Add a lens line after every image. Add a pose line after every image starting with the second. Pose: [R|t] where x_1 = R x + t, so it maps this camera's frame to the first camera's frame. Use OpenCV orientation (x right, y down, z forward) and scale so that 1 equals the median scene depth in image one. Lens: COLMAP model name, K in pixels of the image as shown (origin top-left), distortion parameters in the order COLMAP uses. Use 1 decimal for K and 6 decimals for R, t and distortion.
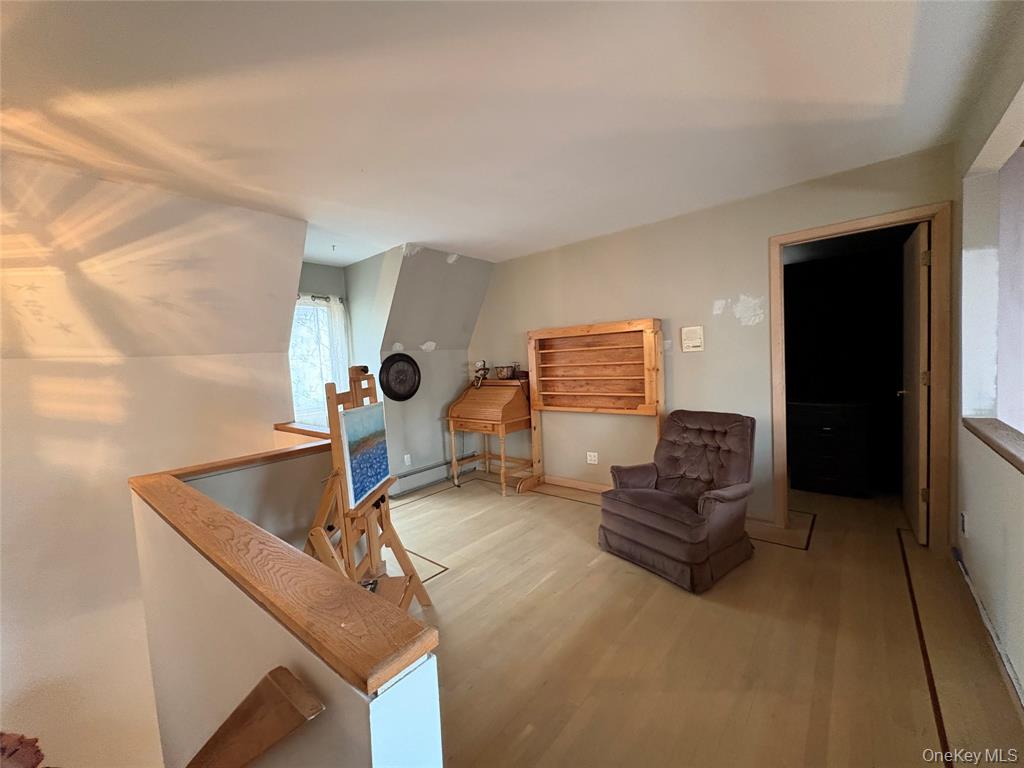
lens RADIAL K [[408.3, 0, 511.5], [0, 408.3, 385.8], [0, 0, 1]] dist [-0.000822, 0.000082]
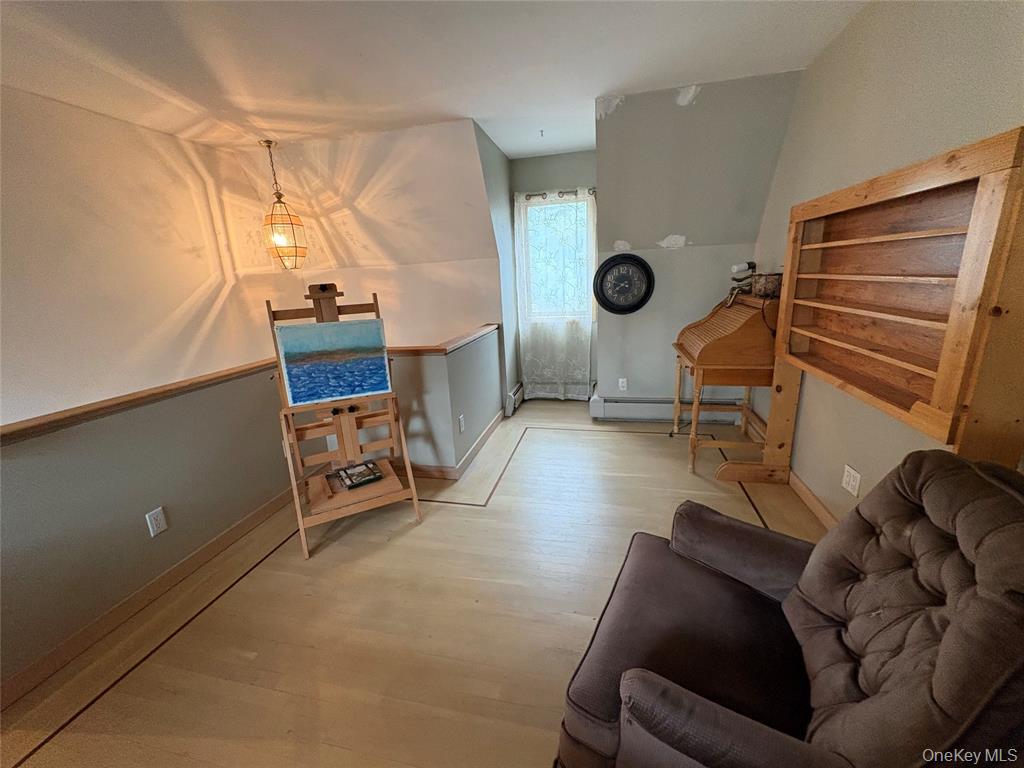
lens RADIAL K [[408.3, 0, 511.8], [0, 408.3, 384.7], [0, 0, 1]] dist [-0.000822, 0.000082]
pose [[0.456874, 0.258718, -0.851077, 0.387174], [-0.030674, 0.960782, 0.275601, -0.049065], [0.889003, -0.099809, 0.446892, 0.436873]]
